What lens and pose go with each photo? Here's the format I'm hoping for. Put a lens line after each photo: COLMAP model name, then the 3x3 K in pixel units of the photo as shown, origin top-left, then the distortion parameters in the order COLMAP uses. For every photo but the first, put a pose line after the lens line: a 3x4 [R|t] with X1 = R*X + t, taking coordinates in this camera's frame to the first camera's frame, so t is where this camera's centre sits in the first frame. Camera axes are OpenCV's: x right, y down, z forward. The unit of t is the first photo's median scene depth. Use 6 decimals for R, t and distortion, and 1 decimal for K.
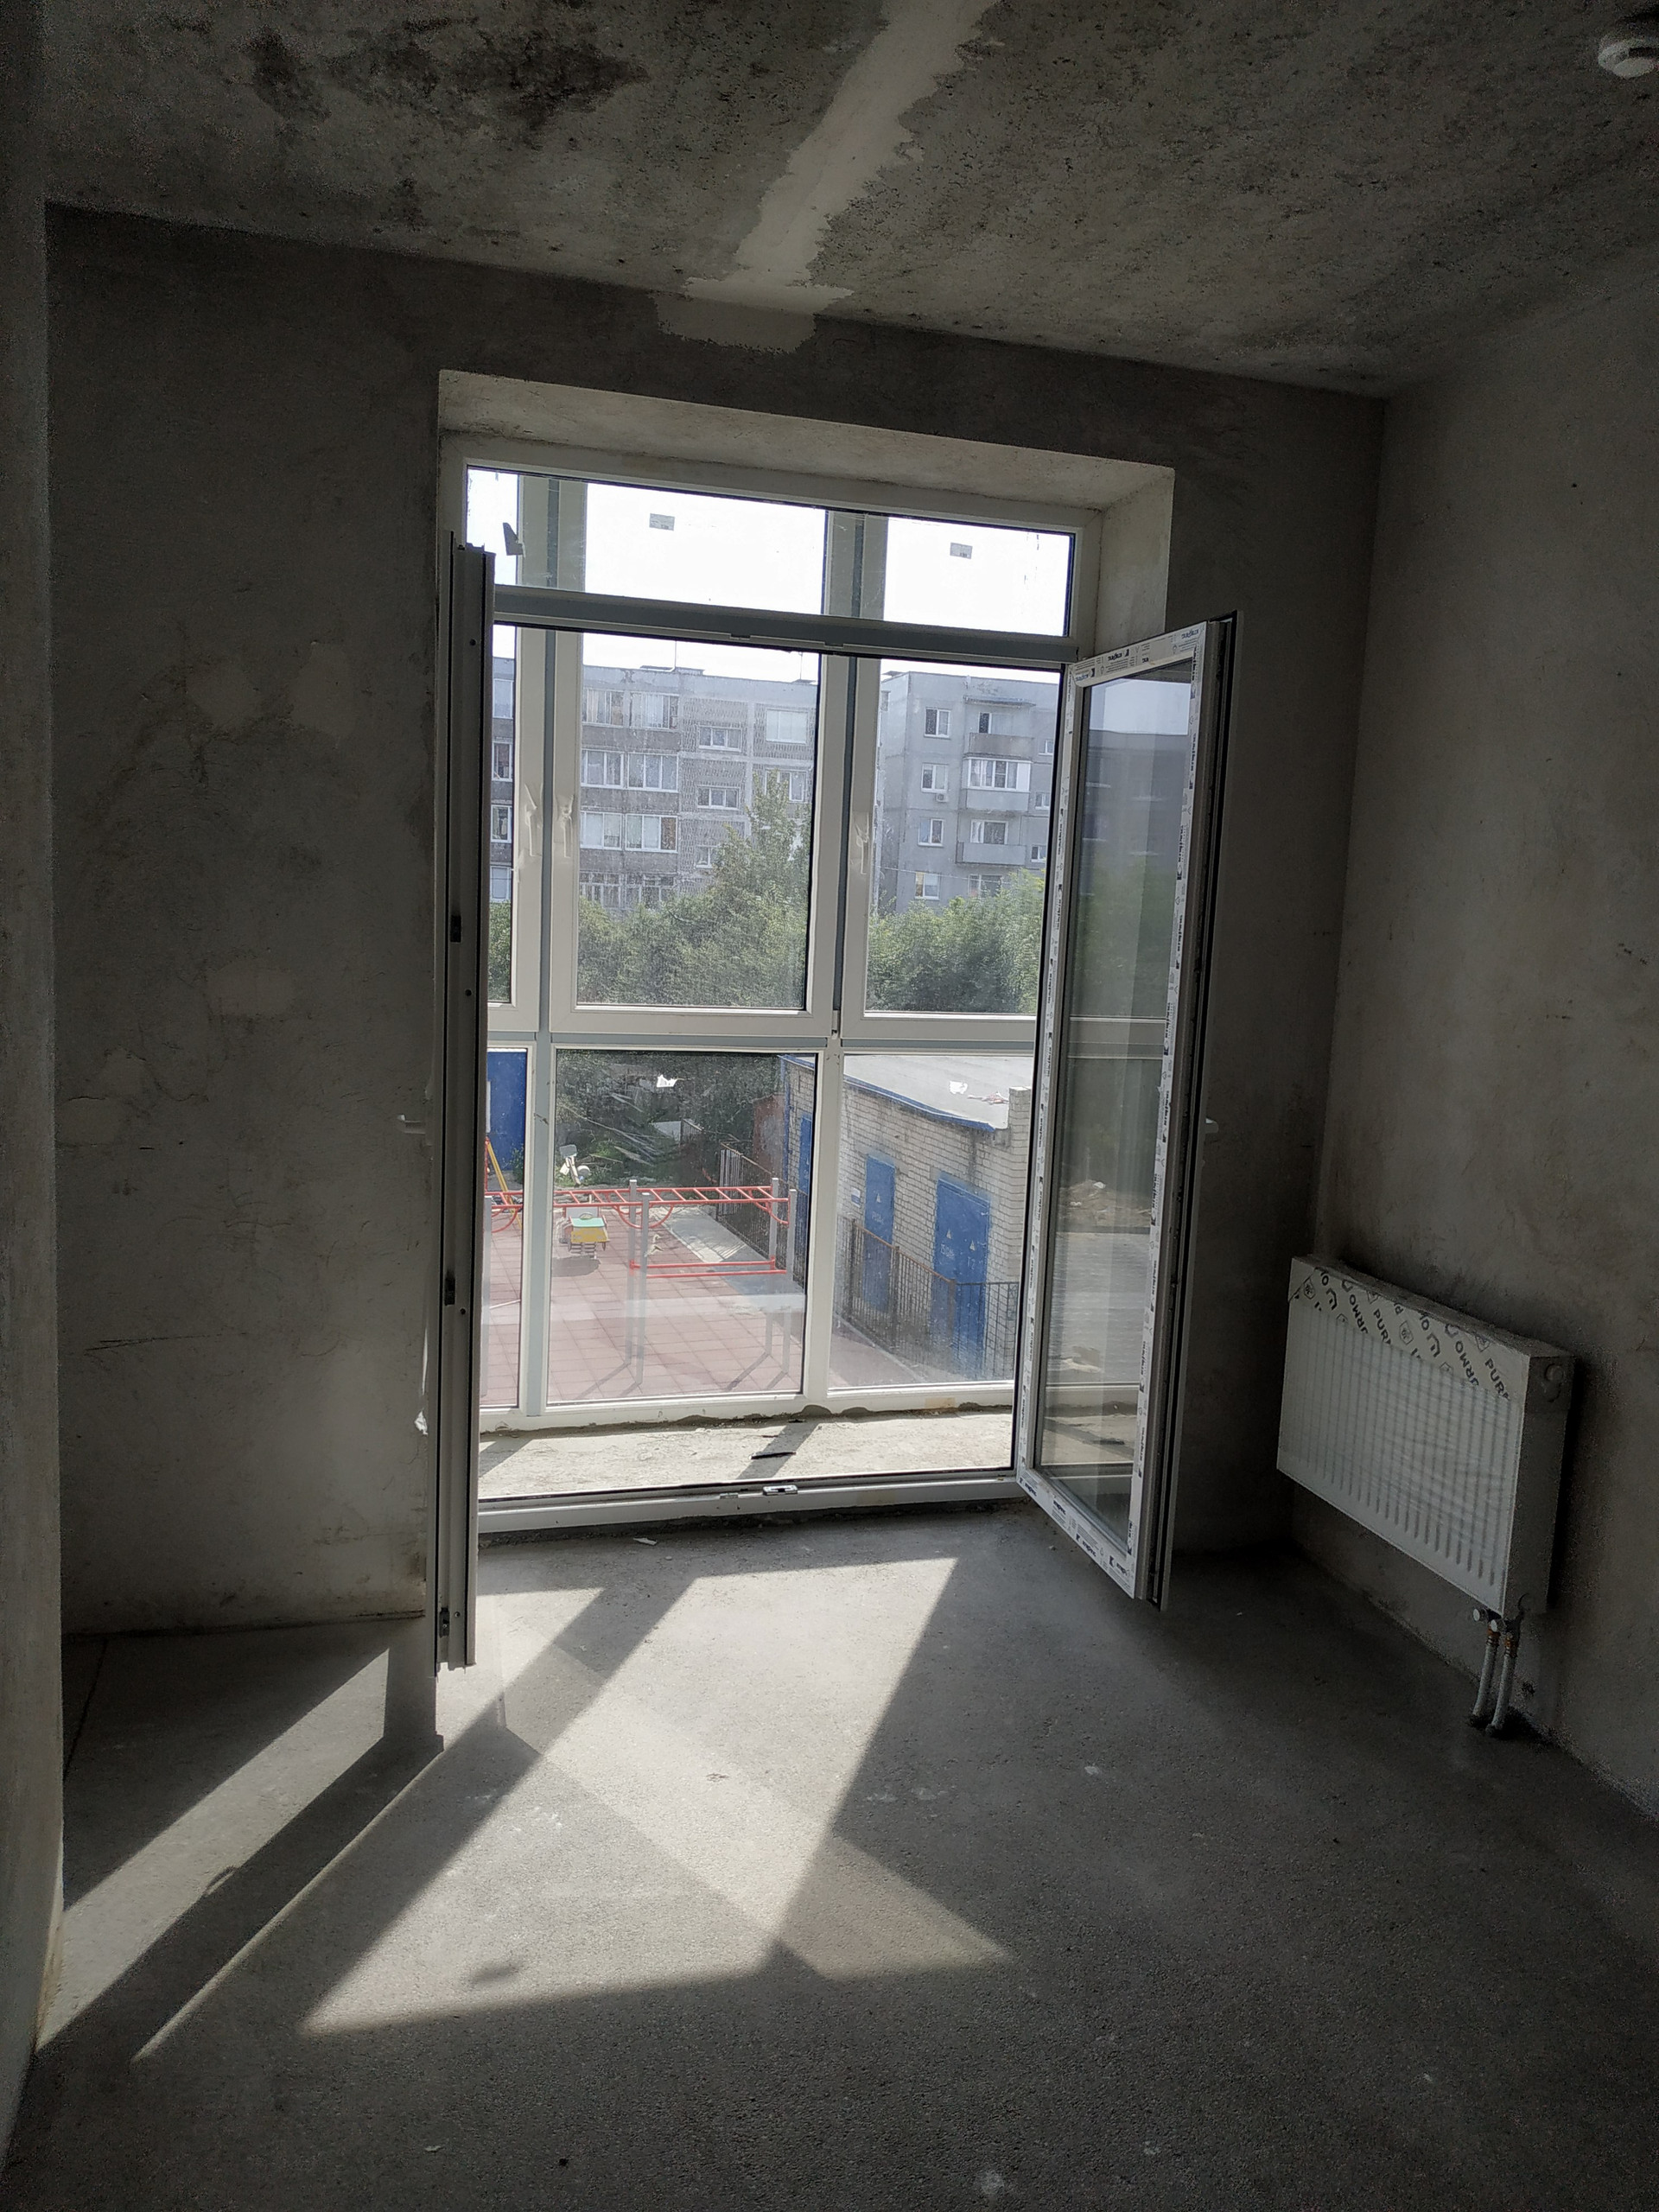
lens RADIAL K [[1560.5, 0, 829.5], [0, 1560.5, 1106.0], [0, 0, 1]] dist [0.004439, 0.001627]
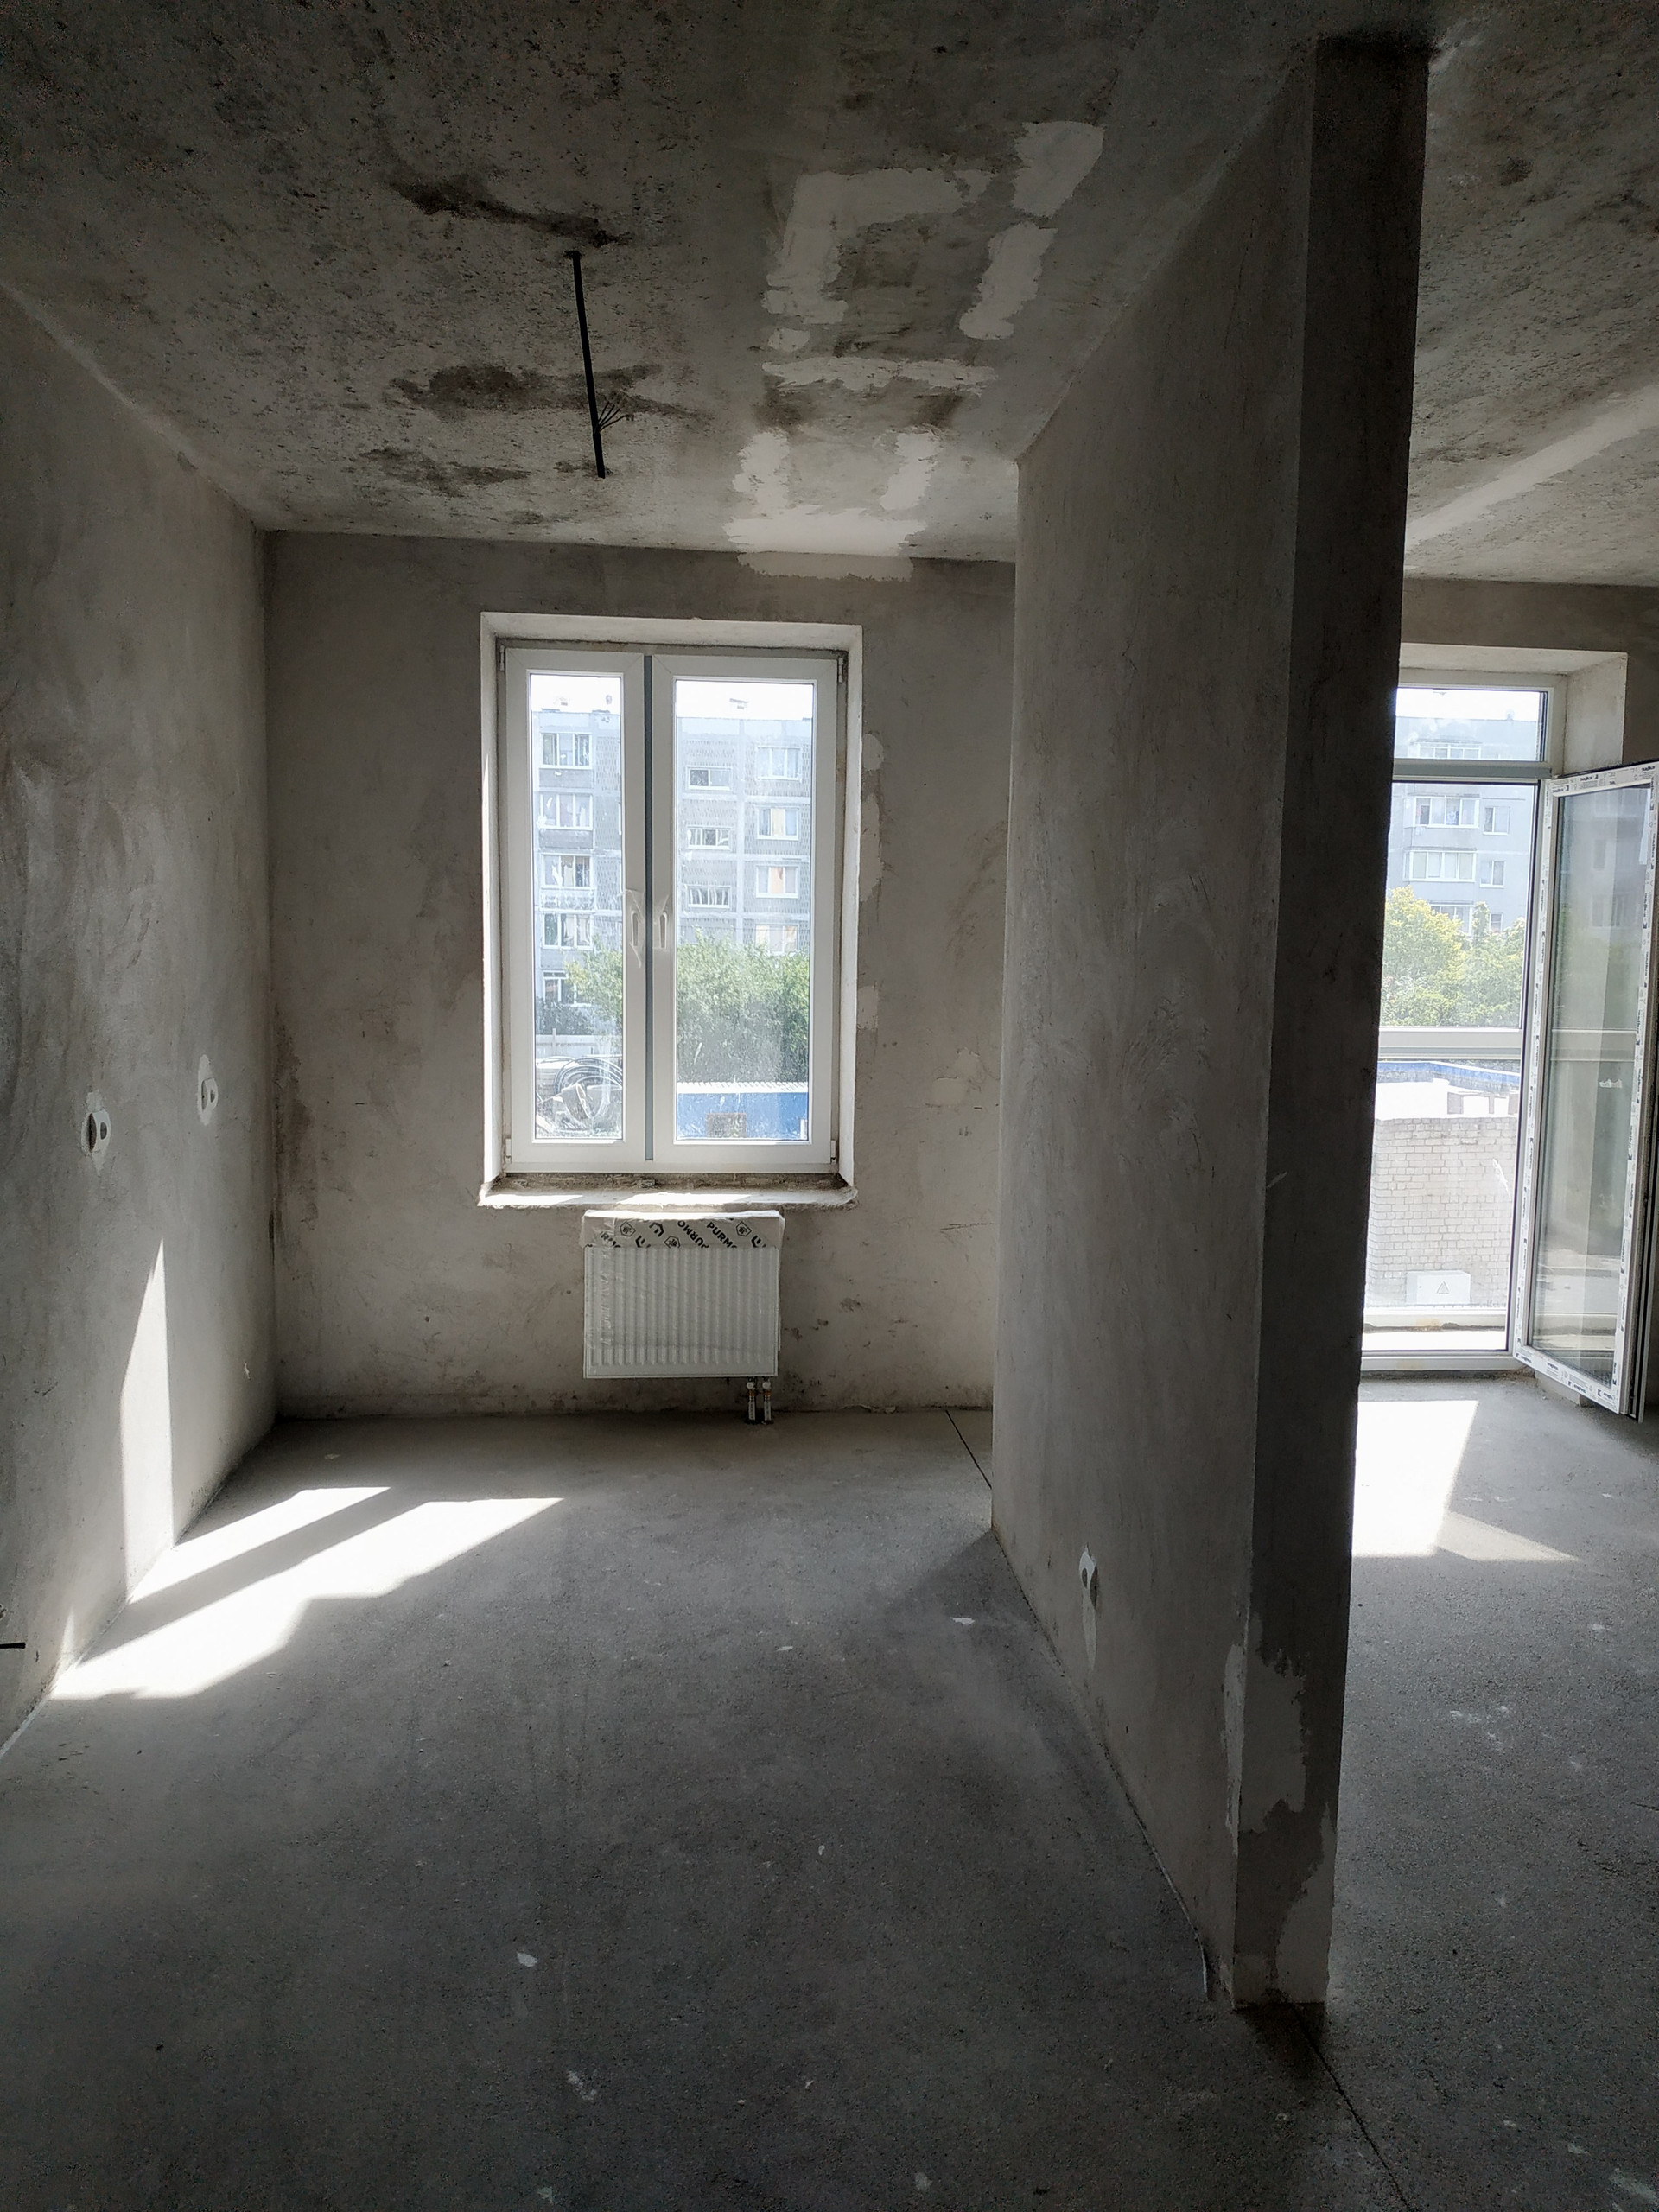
lens RADIAL K [[1590.9, 0, 821.8], [0, 1590.9, 1096.3], [0, 0, 1]] dist [-0.006004, -0.001741]
pose [[0.982537, -0.009328, -0.185835, -0.252378], [0.001954, 0.999205, -0.039824, 0.069828], [0.186058, 0.038766, 0.981774, -0.599005]]
